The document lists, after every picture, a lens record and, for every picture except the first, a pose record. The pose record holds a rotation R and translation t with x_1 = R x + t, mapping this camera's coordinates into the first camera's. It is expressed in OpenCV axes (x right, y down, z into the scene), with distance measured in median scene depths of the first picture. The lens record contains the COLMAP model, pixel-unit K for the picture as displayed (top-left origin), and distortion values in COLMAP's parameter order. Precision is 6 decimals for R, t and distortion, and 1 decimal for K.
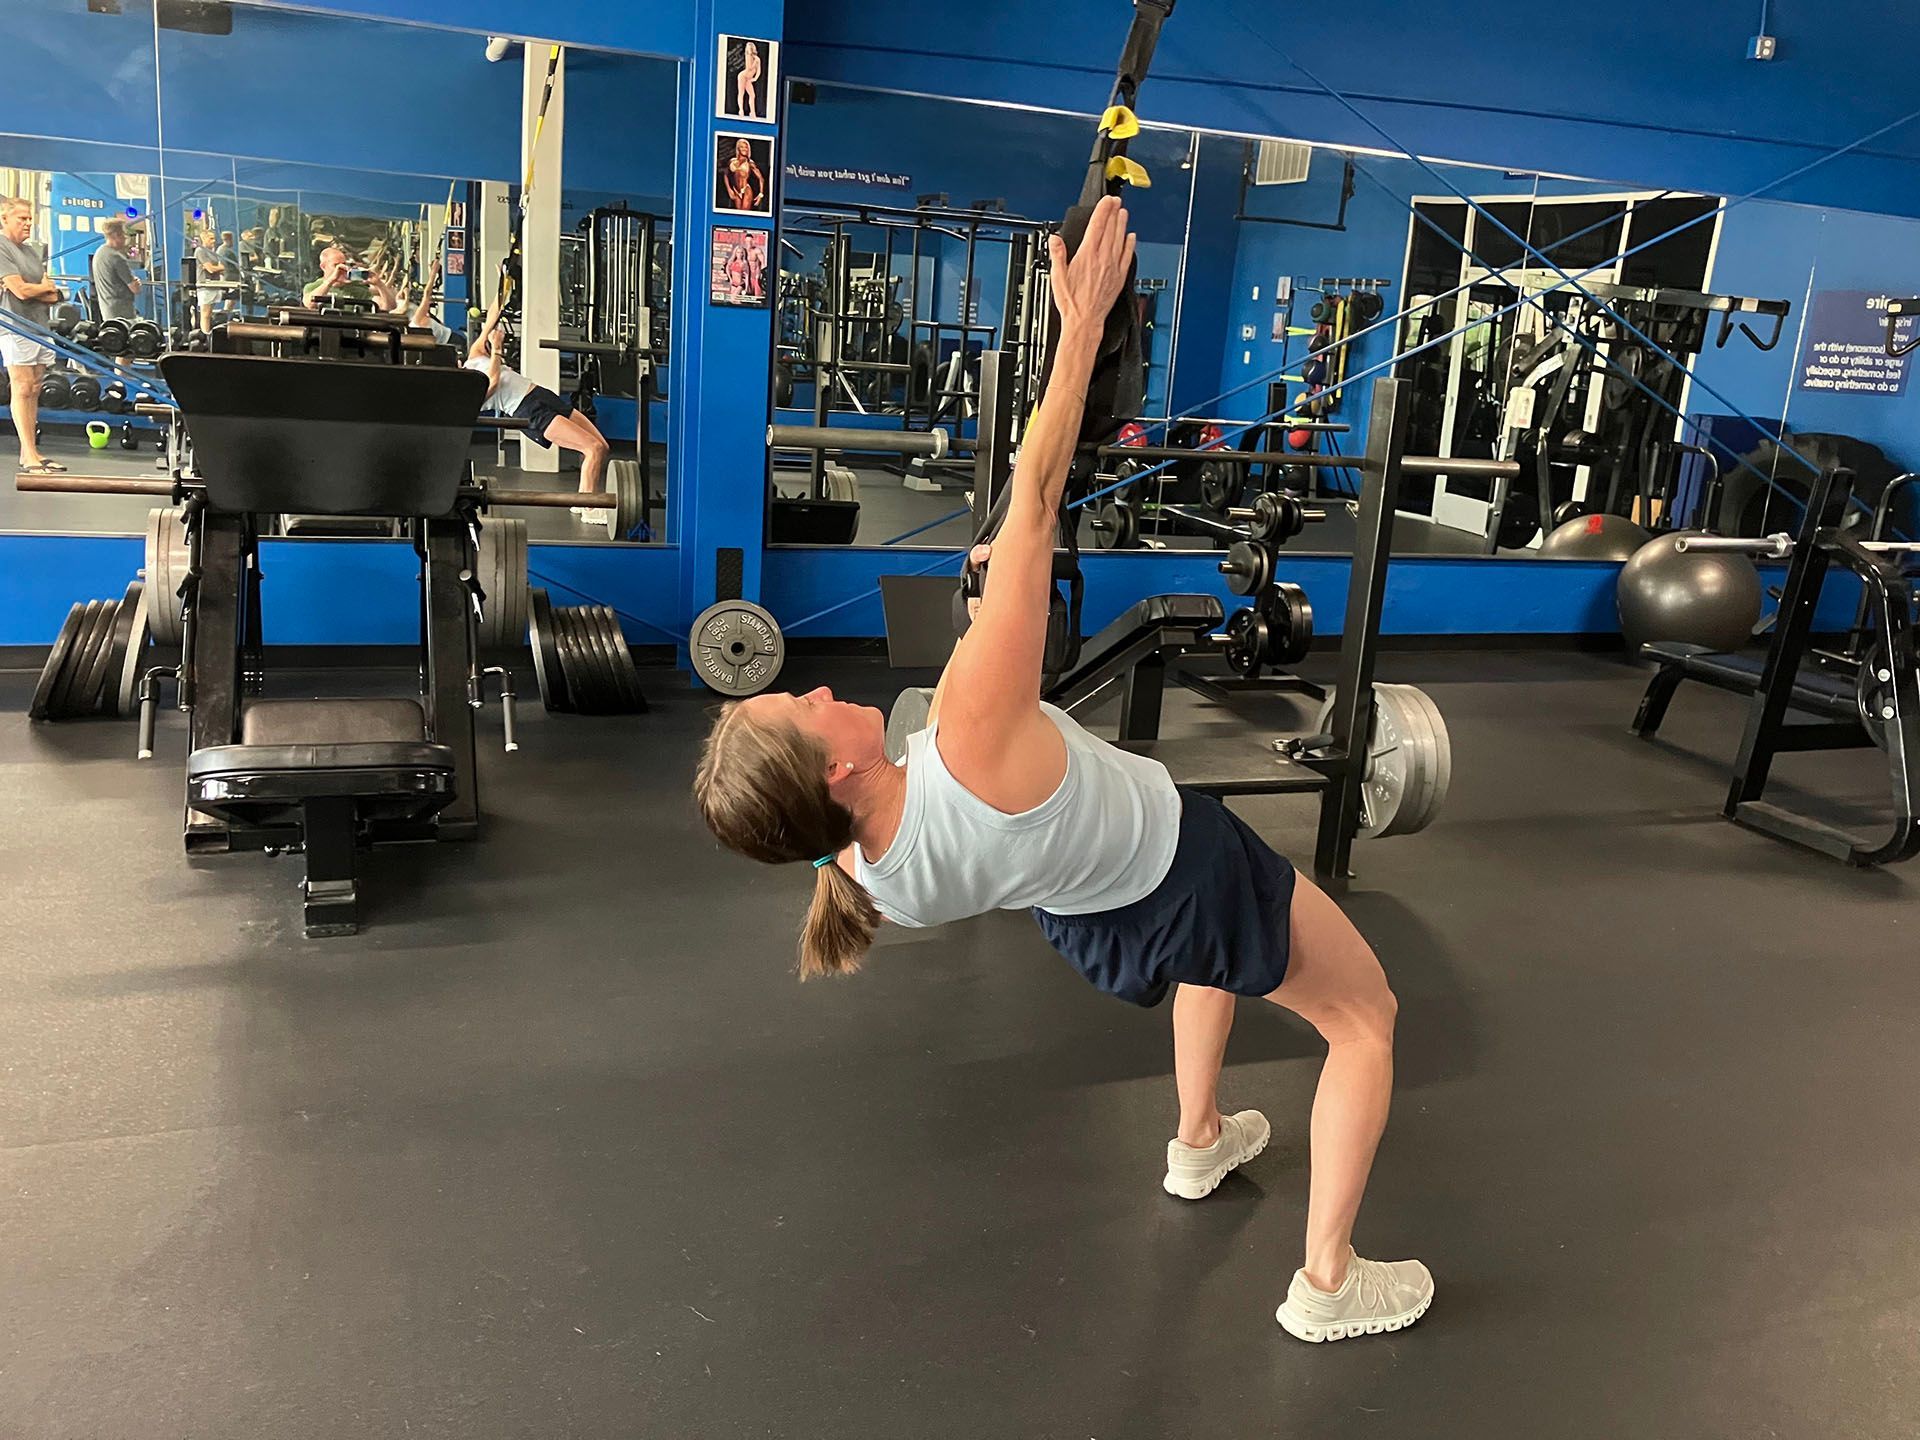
lens RADIAL K [[1595.1, 0, 969.4], [0, 1595.1, 690.6], [0, 0, 1]] dist [0.010846, 0.012202]
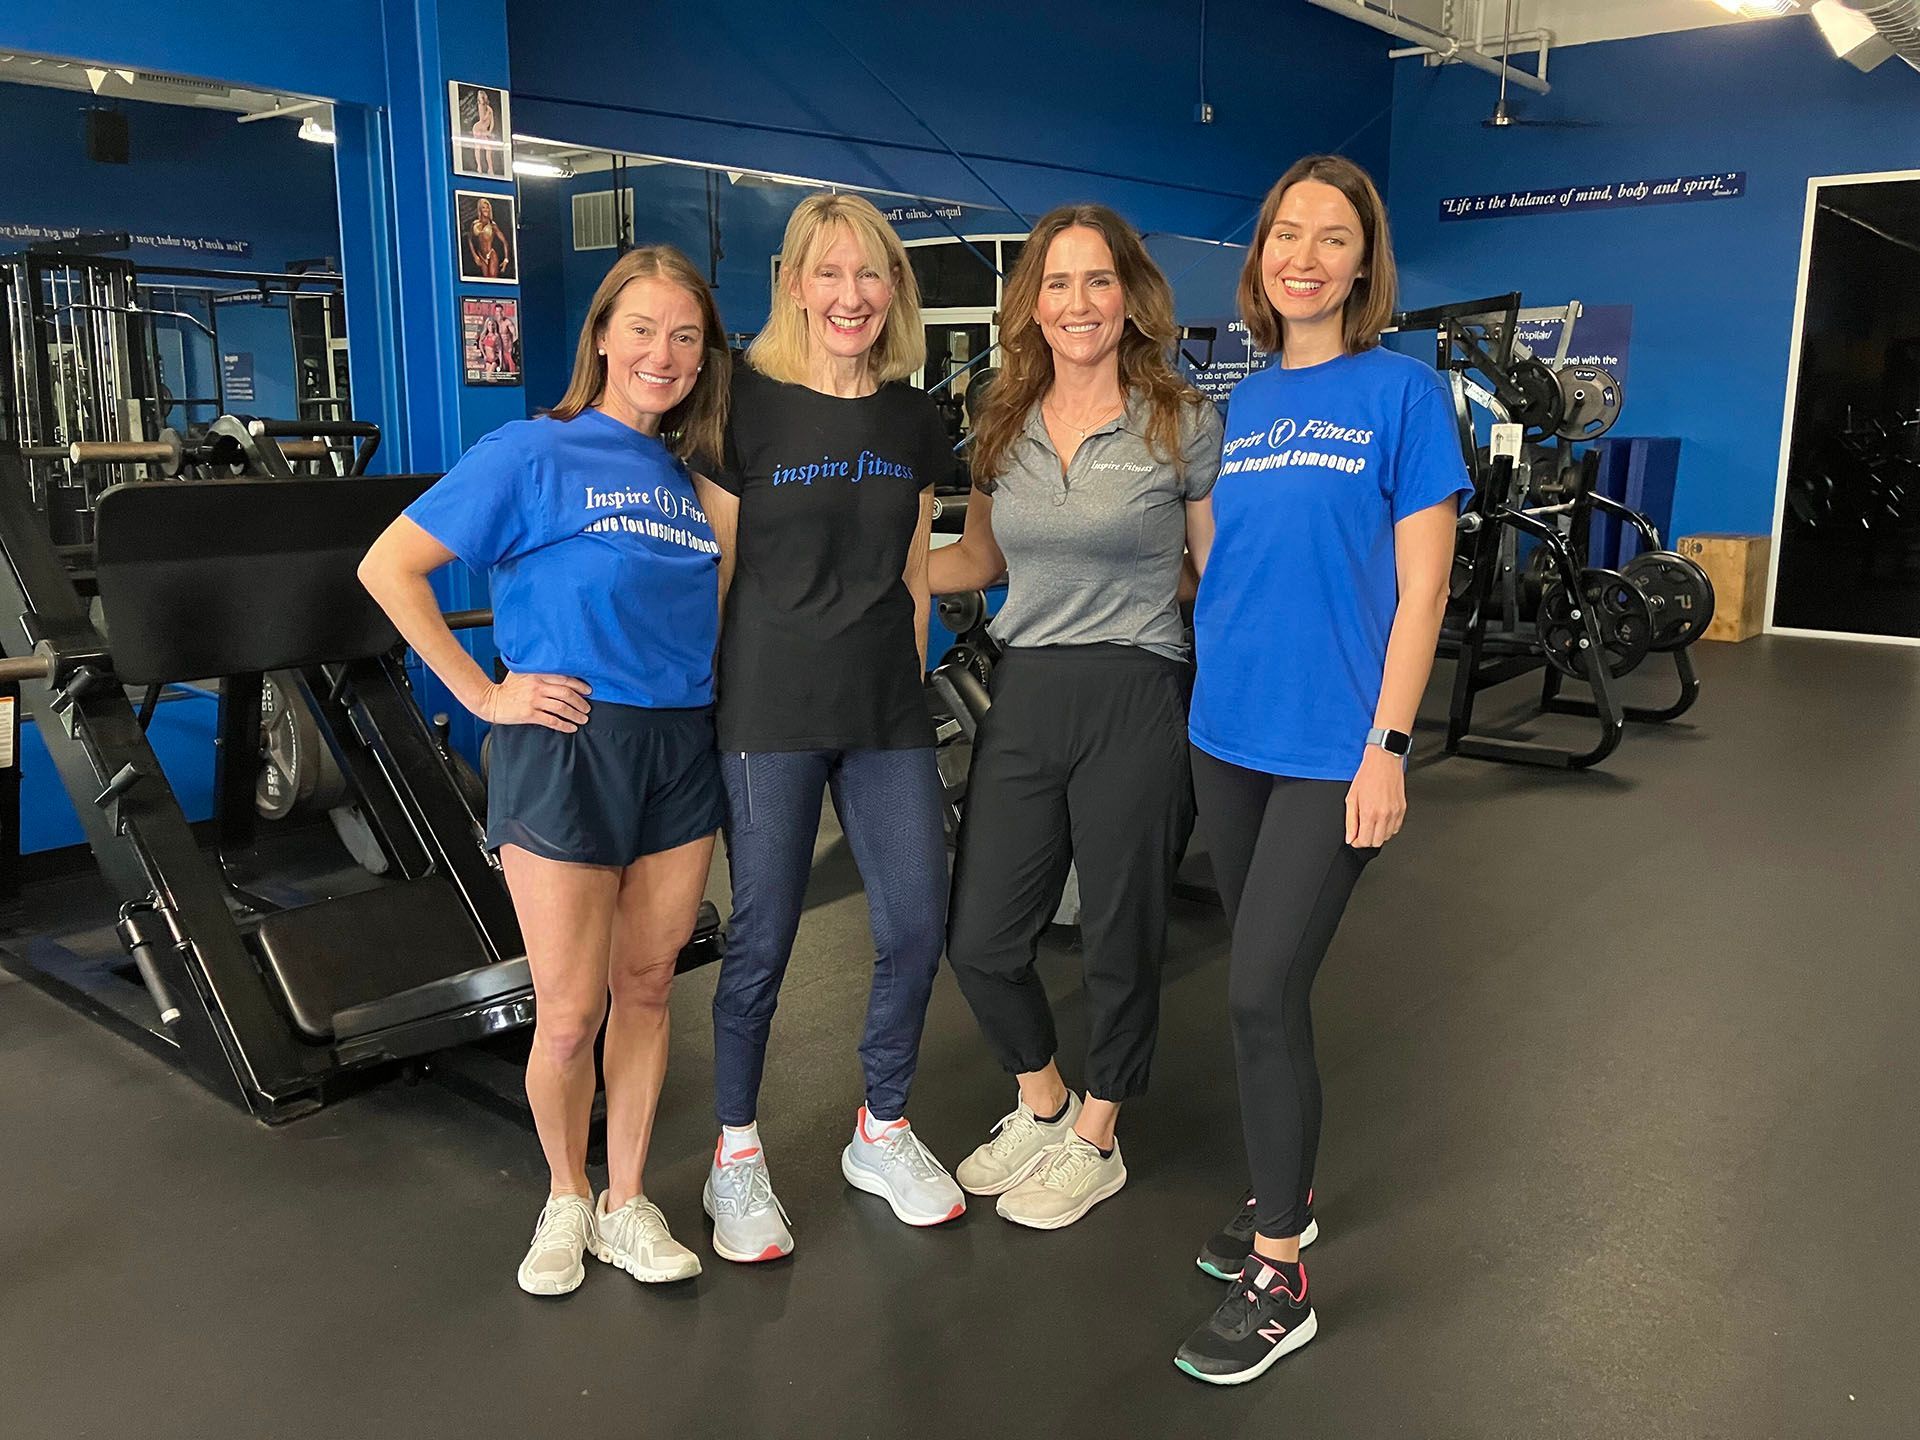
lens RADIAL K [[1592.1, 0, 952.7], [0, 1592.1, 707.8], [0, 0, 1]] dist [0.004259, 0.012832]
pose [[0.869586, -0.161805, 0.466519, -0.280541], [0.172201, 0.984846, 0.020598, -0.028919], [-0.462782, 0.062424, 0.884271, 0.082529]]
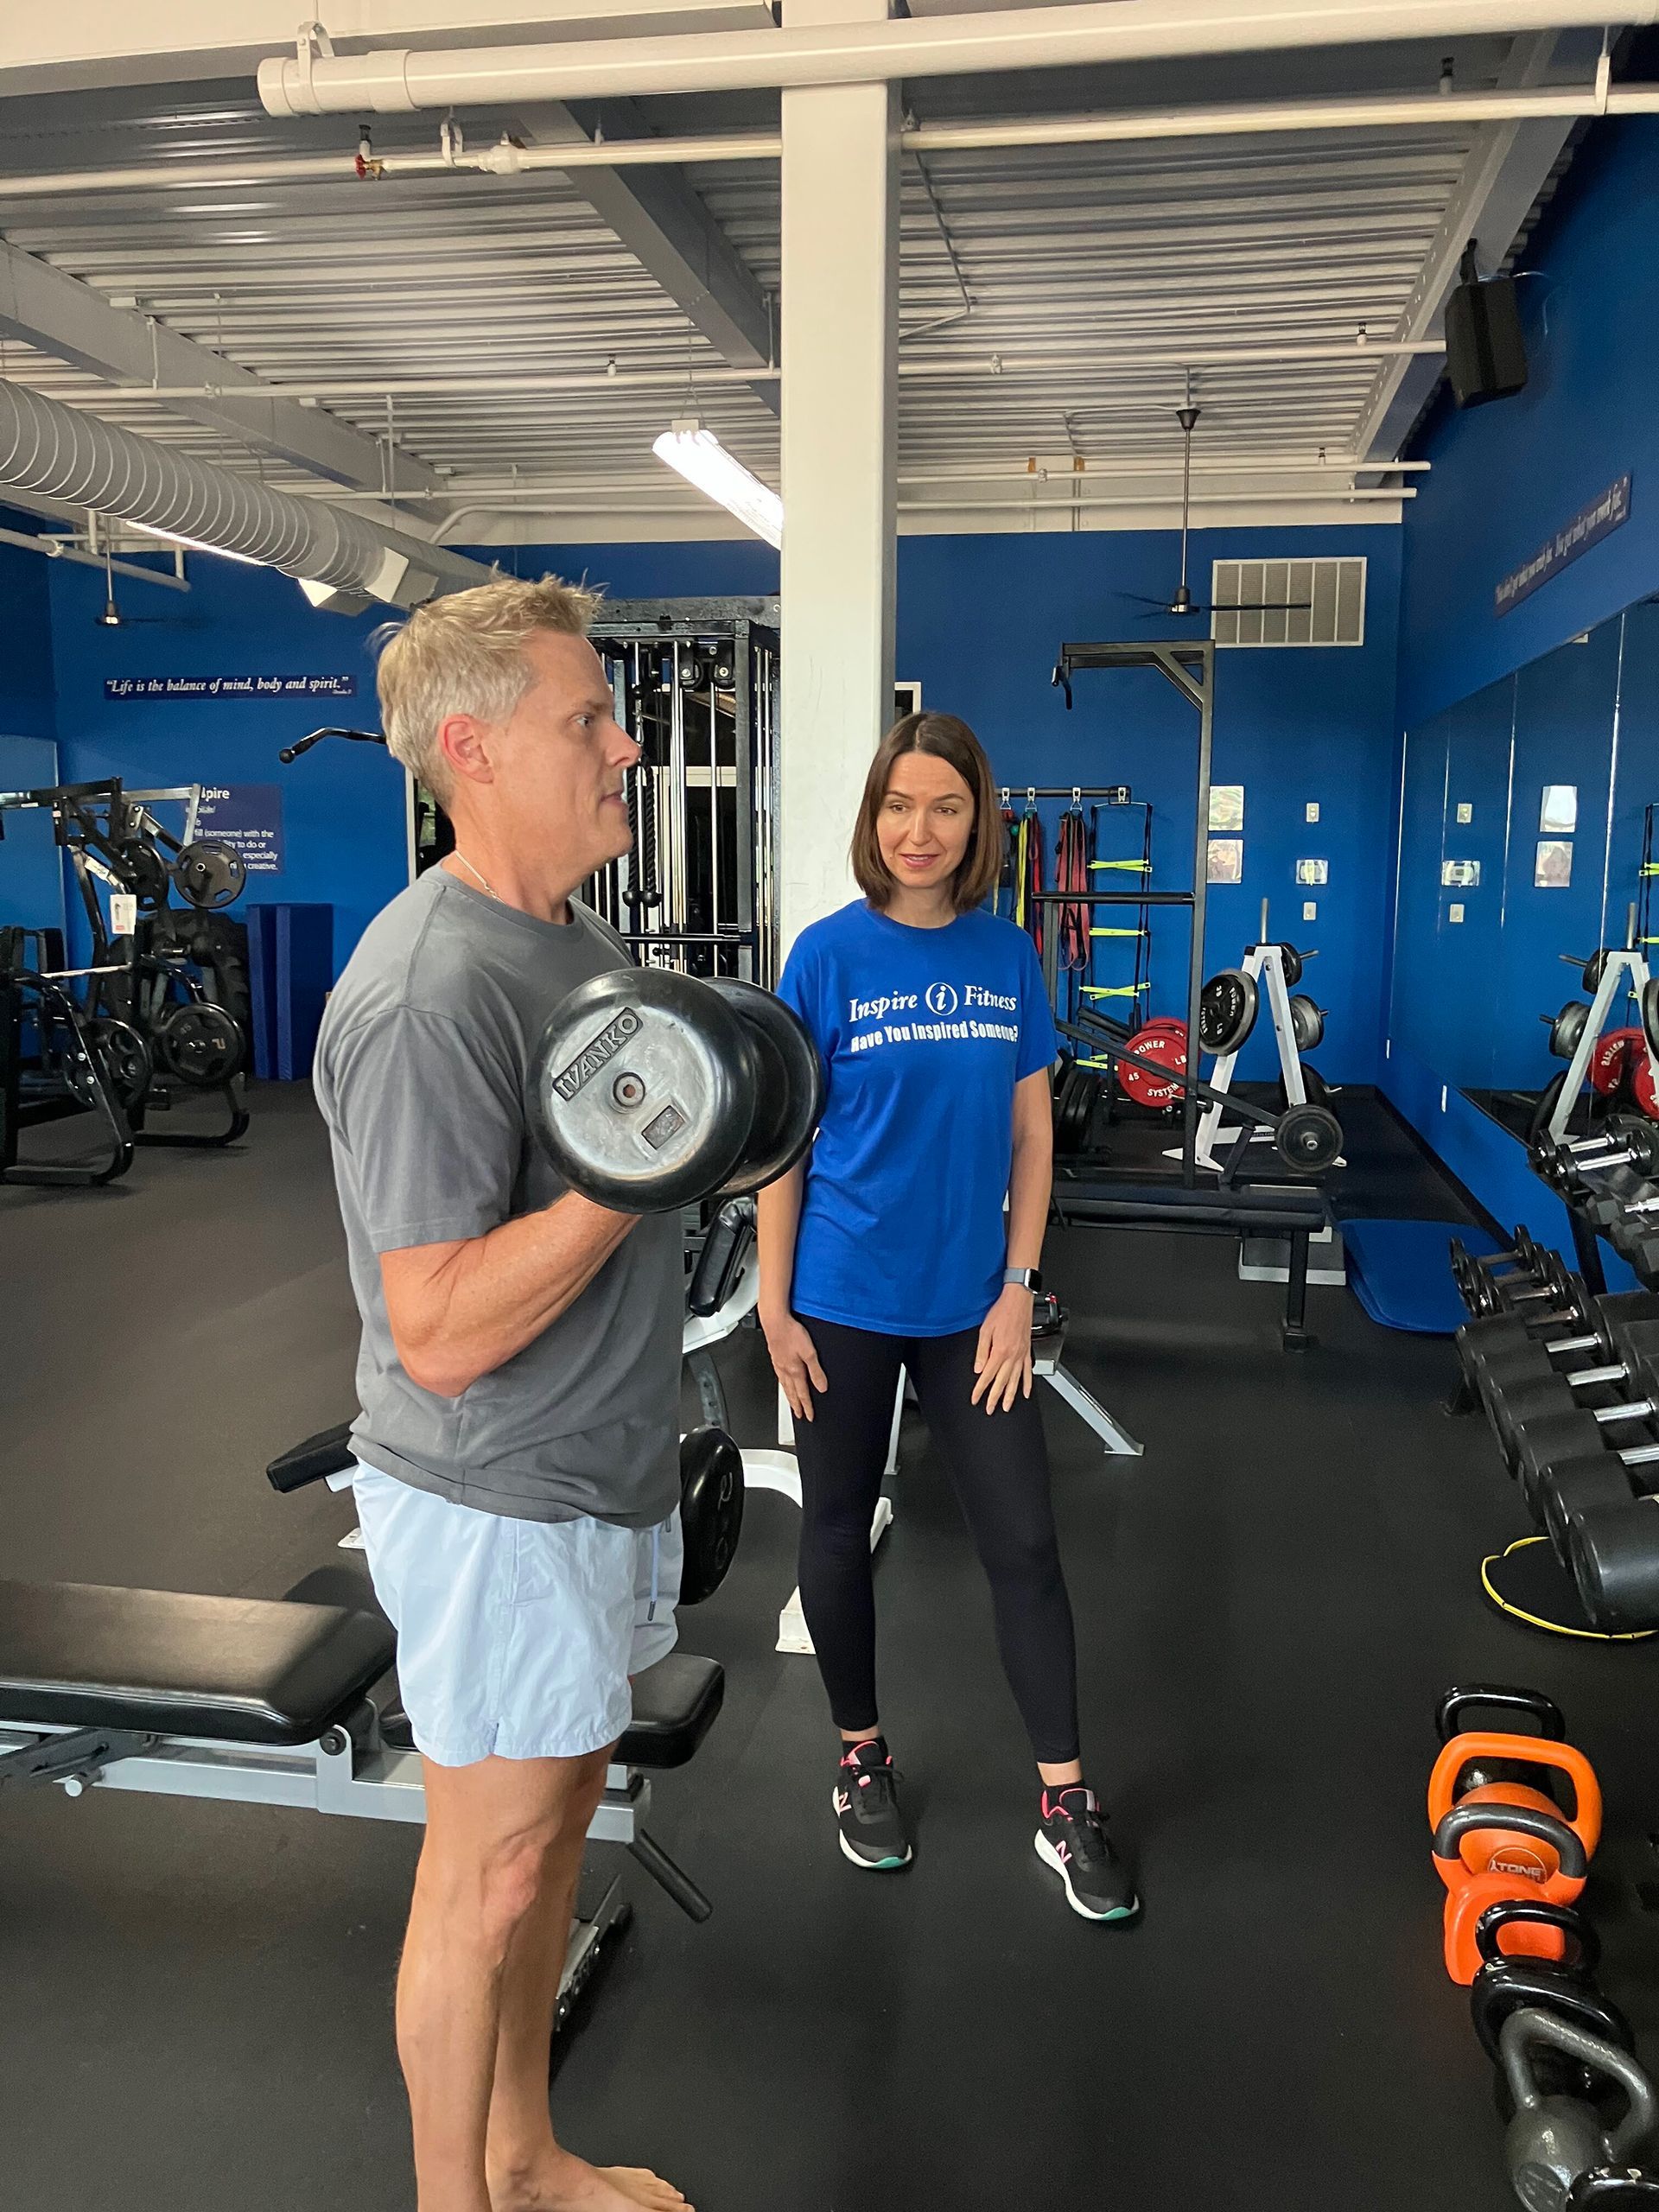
lens RADIAL K [[1821.5, 0, 832.4], [0, 1821.5, 1078.3], [0, 0, 1]] dist [0.031055, 0.000873]
pose [[0.519136, -0.175242, 0.836533, -0.315592], [0.227356, 0.971805, 0.062487, 0.039377], [-0.823898, 0.157752, 0.544341, -0.321094]]
